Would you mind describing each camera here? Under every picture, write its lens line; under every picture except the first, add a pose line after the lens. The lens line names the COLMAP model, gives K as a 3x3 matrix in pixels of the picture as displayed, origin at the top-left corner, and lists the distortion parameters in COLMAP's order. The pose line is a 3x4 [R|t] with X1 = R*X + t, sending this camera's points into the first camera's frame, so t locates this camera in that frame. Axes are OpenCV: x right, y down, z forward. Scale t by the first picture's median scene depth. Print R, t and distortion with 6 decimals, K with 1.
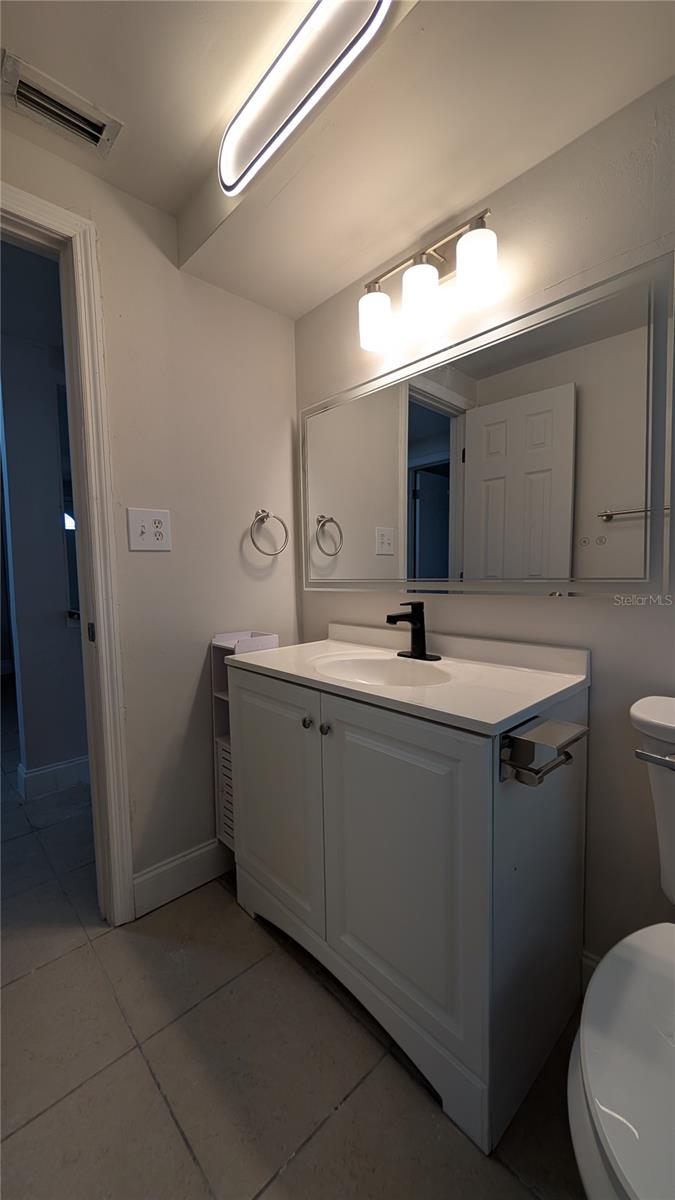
lens RADIAL K [[456.6, 0, 335.8], [0, 456.6, 596.2], [0, 0, 1]] dist [-0.001662, 0.000710]
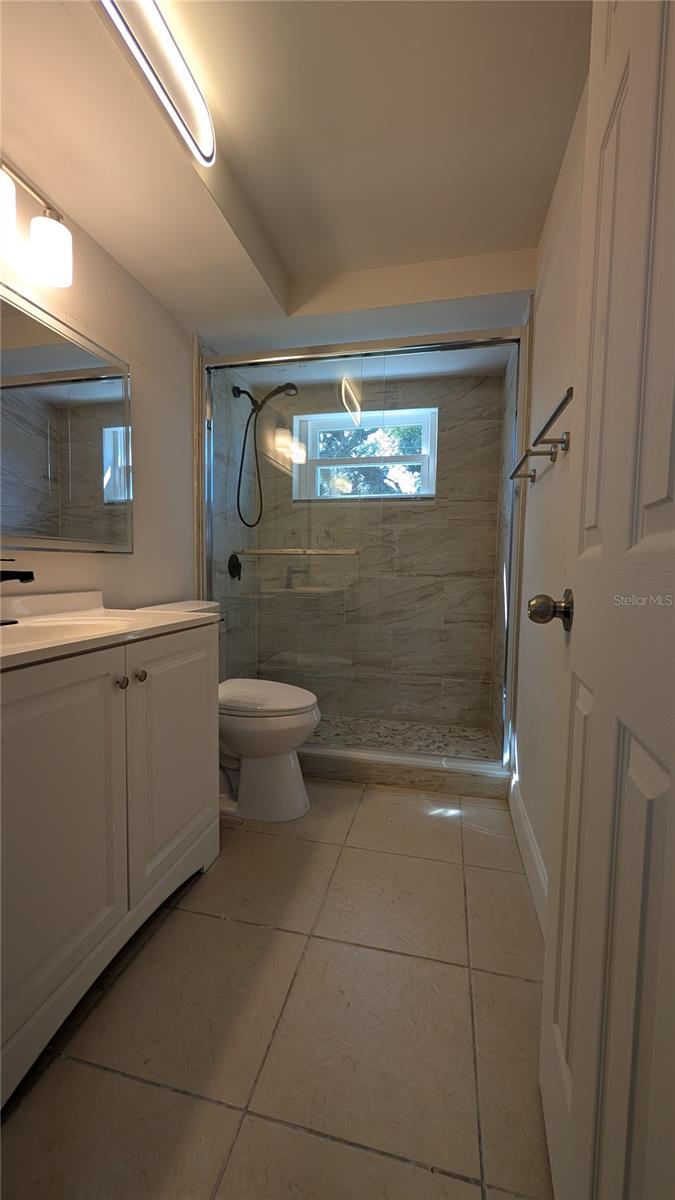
lens RADIAL K [[456.6, 0, 332.5], [0, 456.6, 602.6], [0, 0, 1]] dist [-0.001662, 0.000710]
pose [[-0.550372, -0.042367, 0.833844, -1.079864], [0.050485, 0.995196, 0.083887, 0.065899], [-0.833392, 0.088266, -0.545589, 1.176419]]
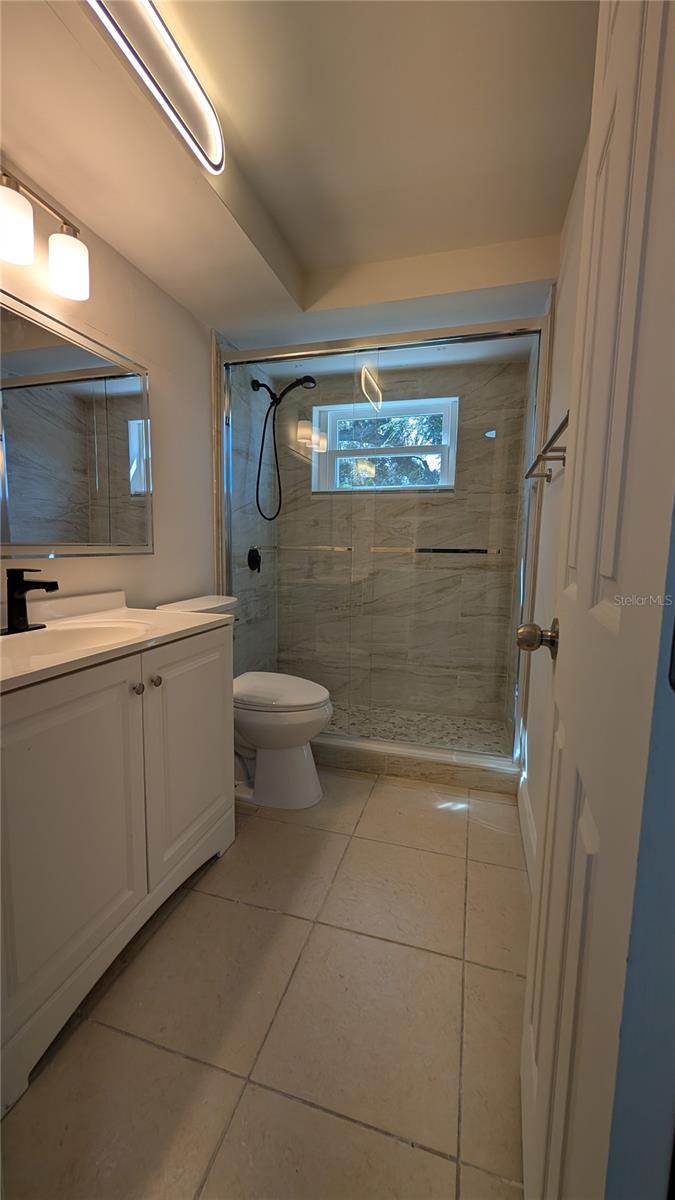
lens RADIAL K [[456.6, 0, 334.0], [0, 456.6, 600.0], [0, 0, 1]] dist [-0.001662, 0.000710]
pose [[-0.499636, -0.085424, 0.862013, -1.133998], [0.050026, 0.990619, 0.127165, -0.013541], [-0.864790, 0.106659, -0.490676, 1.139506]]
